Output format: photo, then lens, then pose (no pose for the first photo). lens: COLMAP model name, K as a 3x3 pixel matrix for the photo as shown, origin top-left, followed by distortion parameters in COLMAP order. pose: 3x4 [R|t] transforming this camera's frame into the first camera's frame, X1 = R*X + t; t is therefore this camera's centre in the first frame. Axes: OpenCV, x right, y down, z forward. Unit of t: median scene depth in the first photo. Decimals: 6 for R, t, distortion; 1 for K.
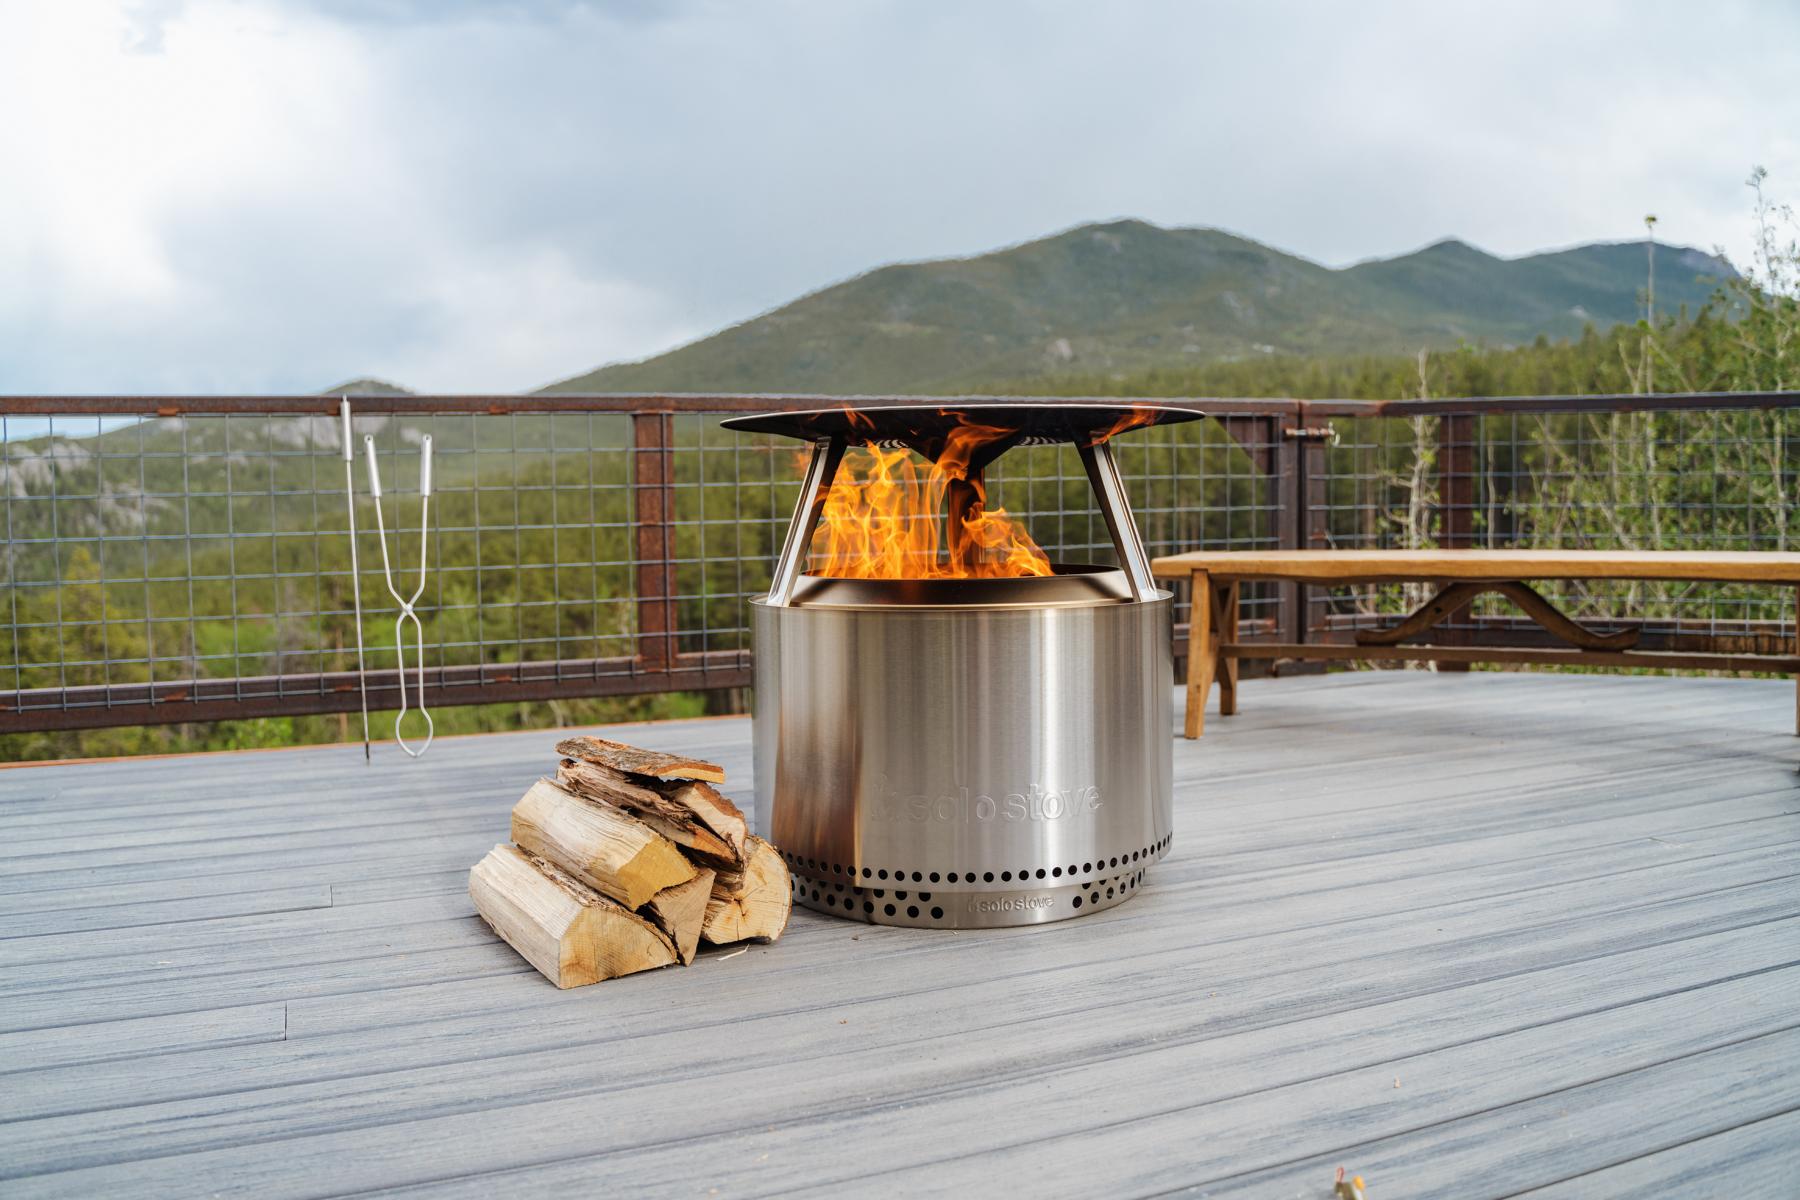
lens RADIAL K [[1499.6, 0, 899.1], [0, 1499.6, 608.7], [0, 0, 1]] dist [-0.105581, 0.002452]
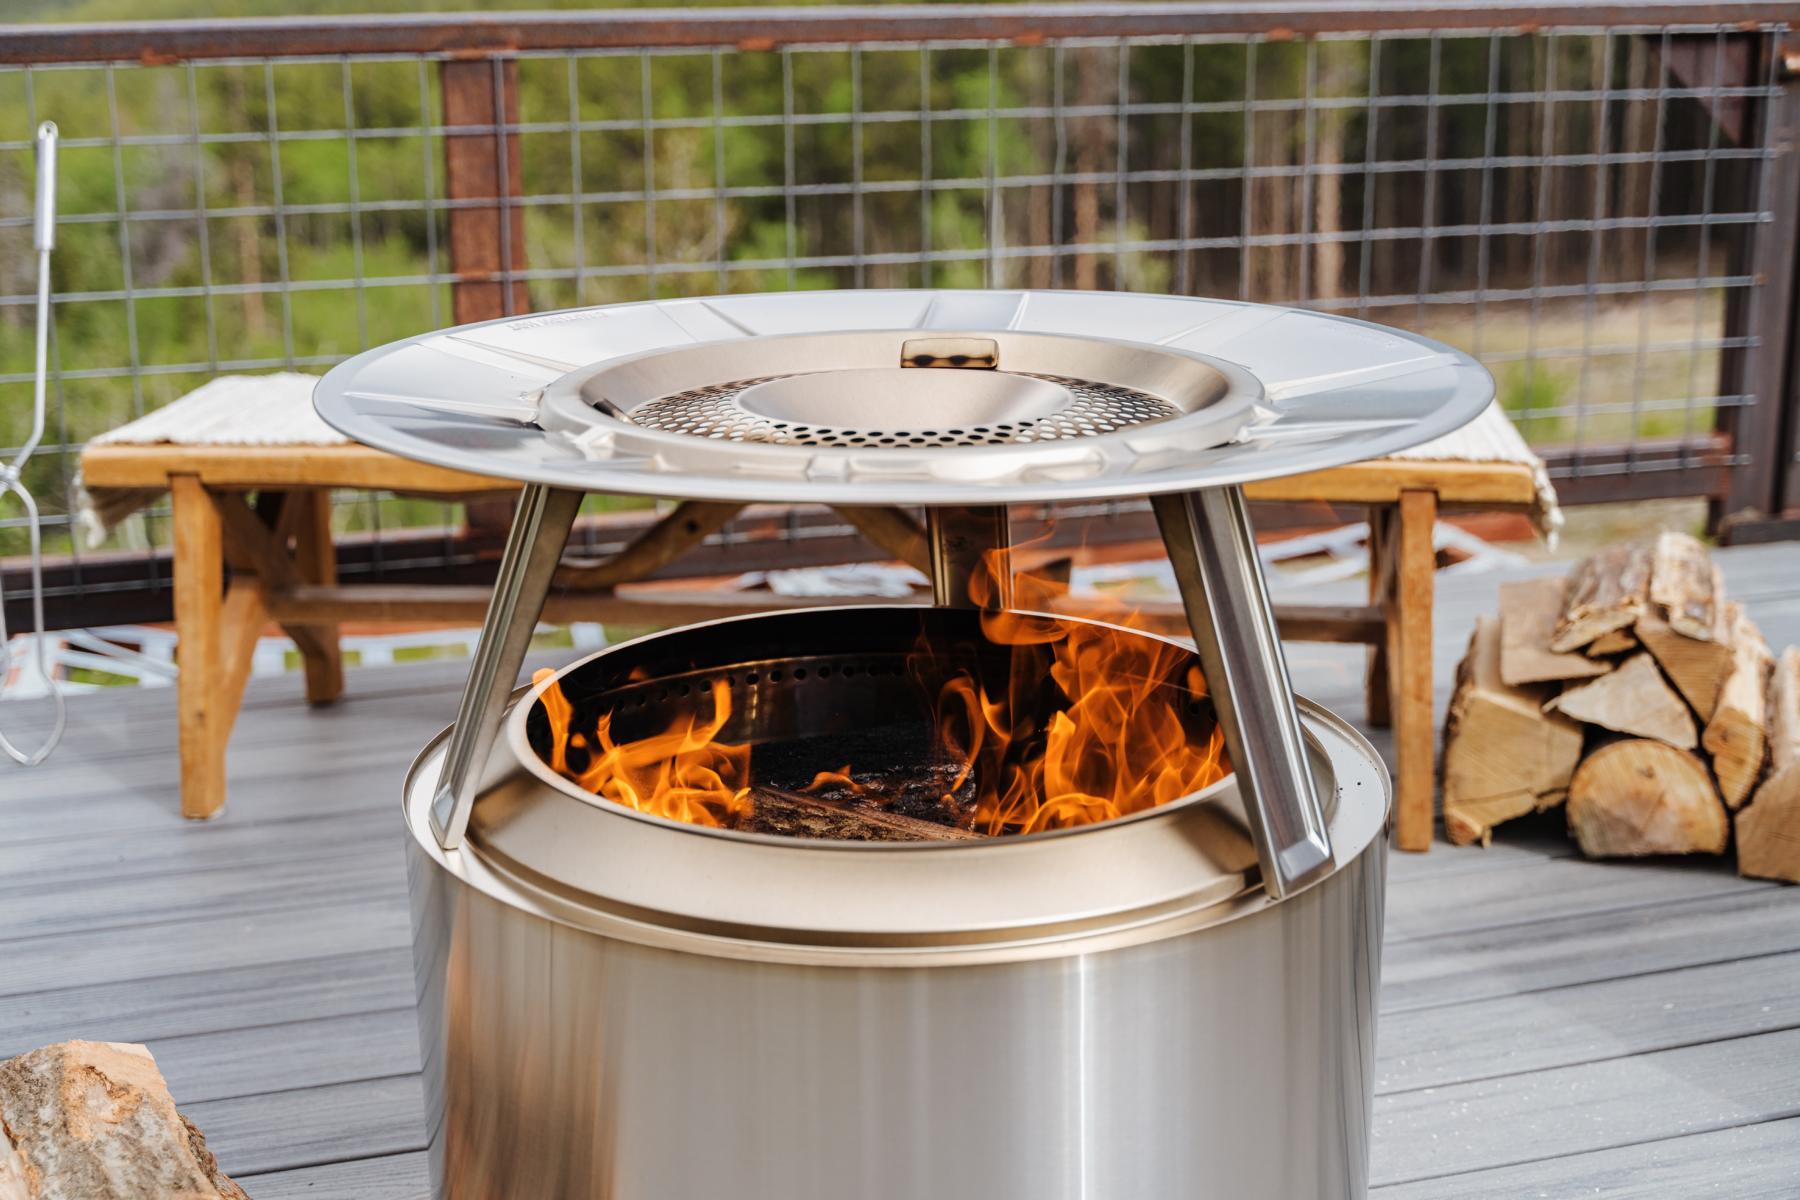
lens RADIAL K [[2382.2, 0, 903.1], [0, 2382.2, 588.4], [0, 0, 1]] dist [-0.025502, 0.000000]
pose [[0.994090, 0.038175, -0.101623, 0.066266], [-0.017556, 0.980342, 0.196524, -0.115727], [0.107128, -0.193579, 0.975218, 0.201230]]
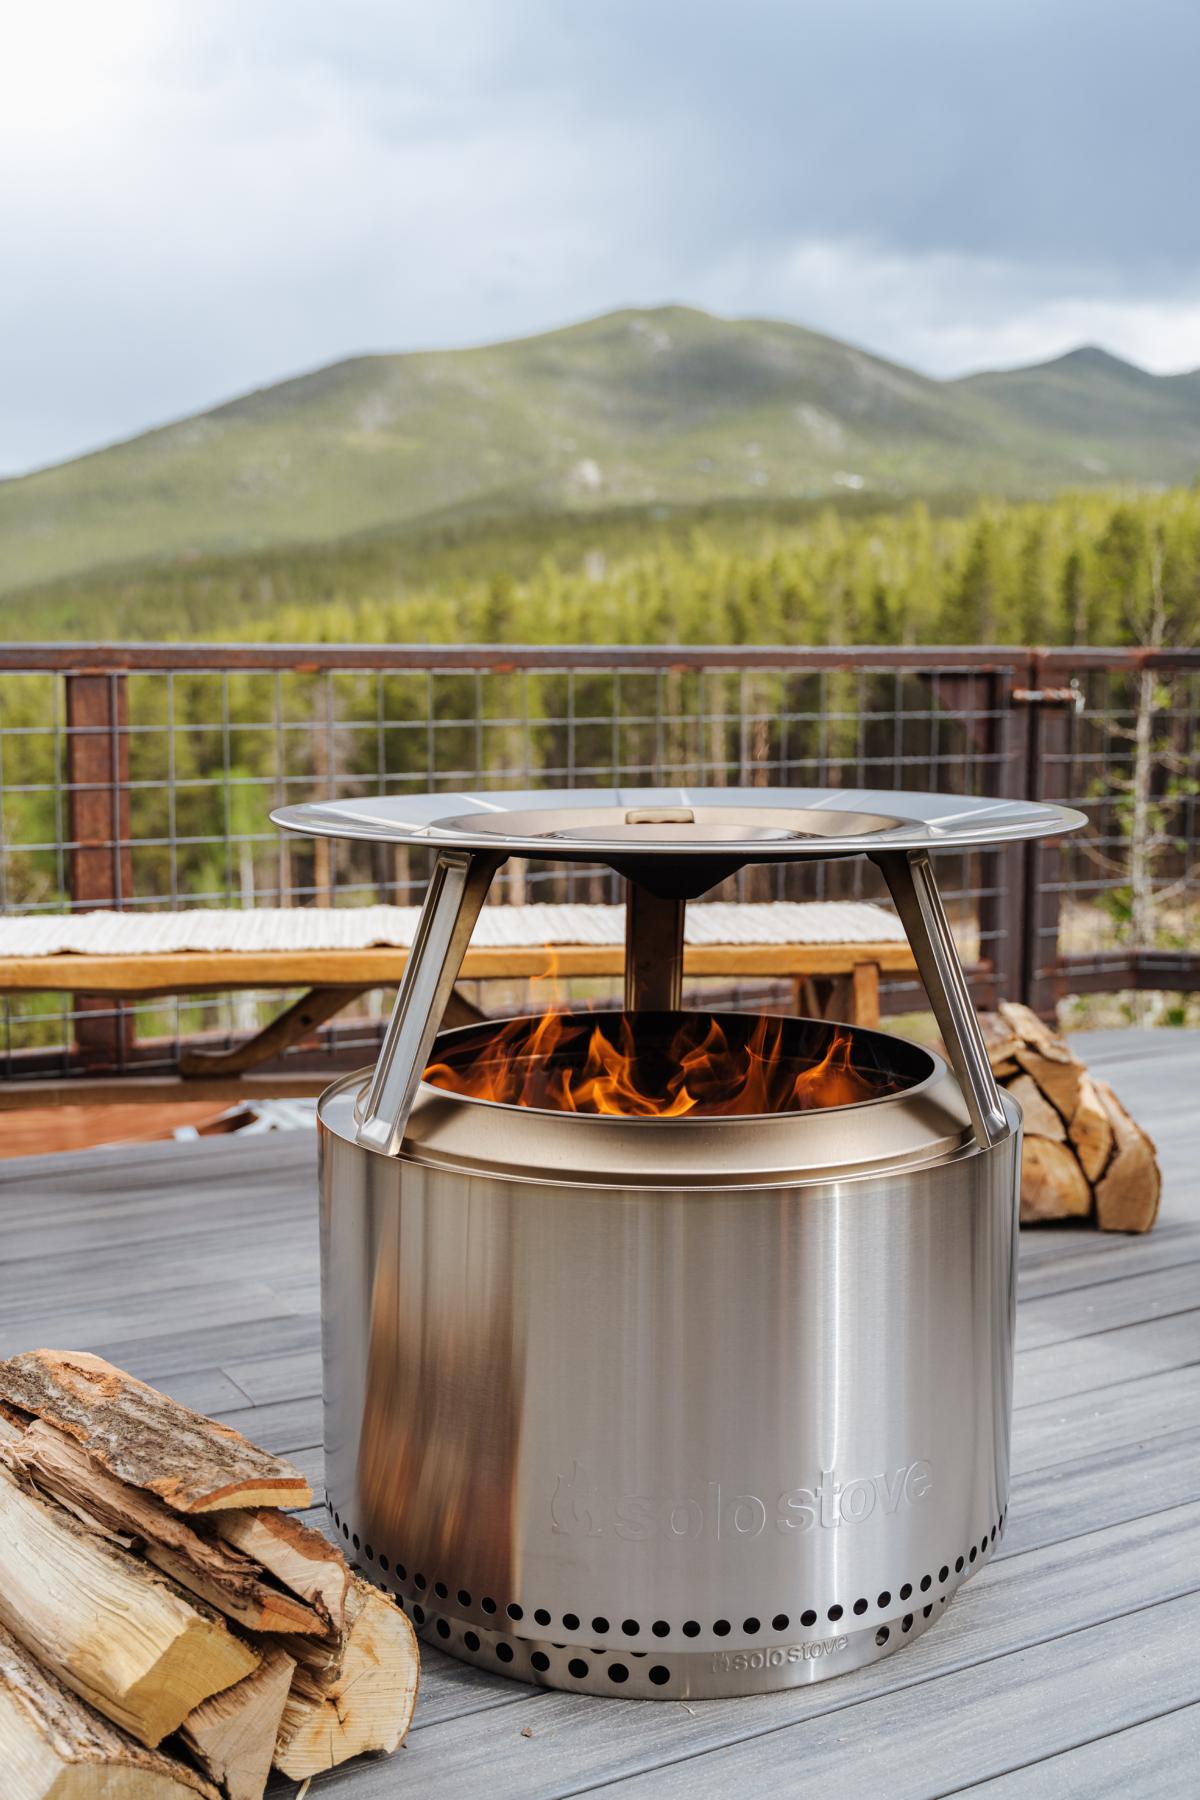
lens RADIAL K [[1954.6, 0, 601.6], [0, 1954.6, 896.5], [0, 0, 1]] dist [-0.067427, 0.000000]
pose [[0.992765, 0.004929, 0.119971, -0.048391], [-0.010279, 0.998978, 0.044019, -0.074157], [-0.119631, -0.044934, 0.991801, 0.134374]]
